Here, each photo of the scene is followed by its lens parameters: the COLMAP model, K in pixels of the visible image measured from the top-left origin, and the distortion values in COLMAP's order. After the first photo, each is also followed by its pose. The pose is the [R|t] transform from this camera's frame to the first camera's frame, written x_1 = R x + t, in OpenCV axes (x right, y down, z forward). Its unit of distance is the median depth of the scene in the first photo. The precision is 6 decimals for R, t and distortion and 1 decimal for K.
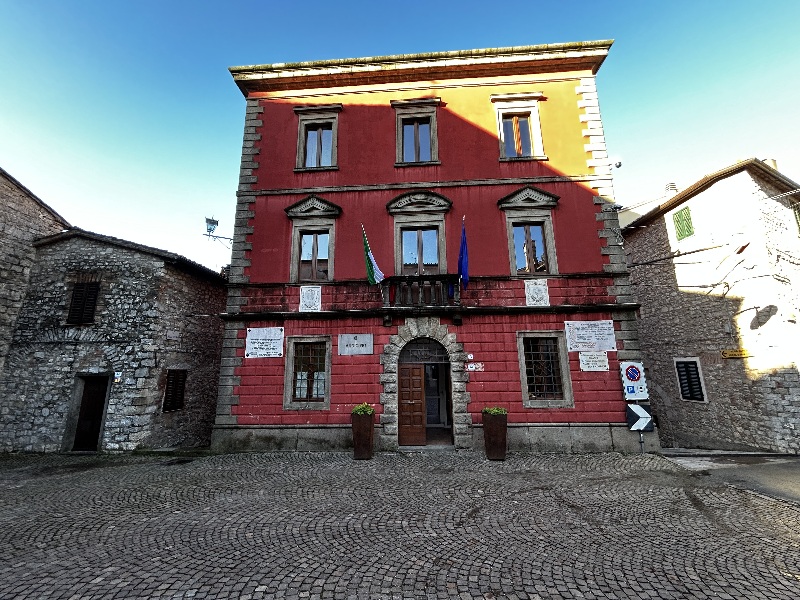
lens RADIAL K [[323.3, 0, 397.7], [0, 323.3, 299.1], [0, 0, 1]] dist [-0.000302, 0.000051]
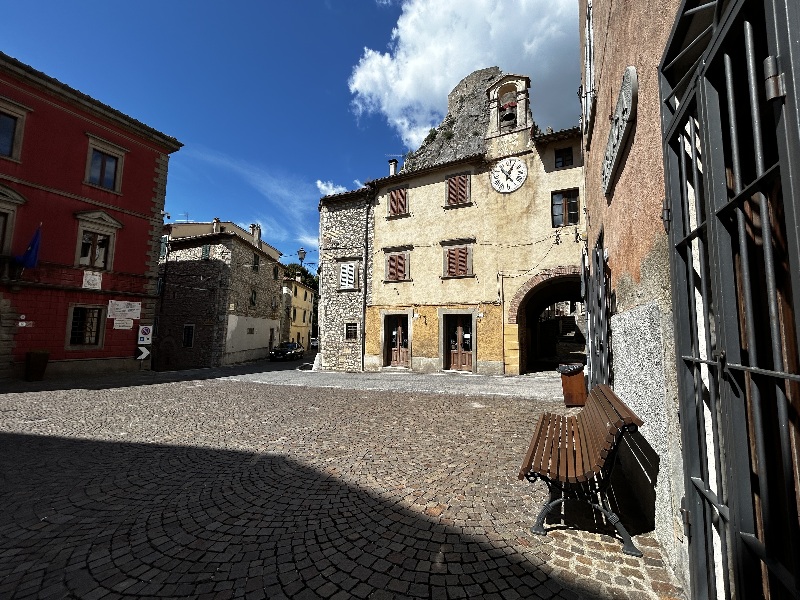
lens RADIAL K [[321.0, 0, 402.5], [0, 321.0, 300.0], [0, 0, 1]] dist [-0.000246, -0.000065]
pose [[0.384629, 0.111276, 0.916340, -0.437778], [-0.220581, 0.975027, -0.025814, -0.229421], [-0.896328, -0.192199, 0.399569, -1.058836]]
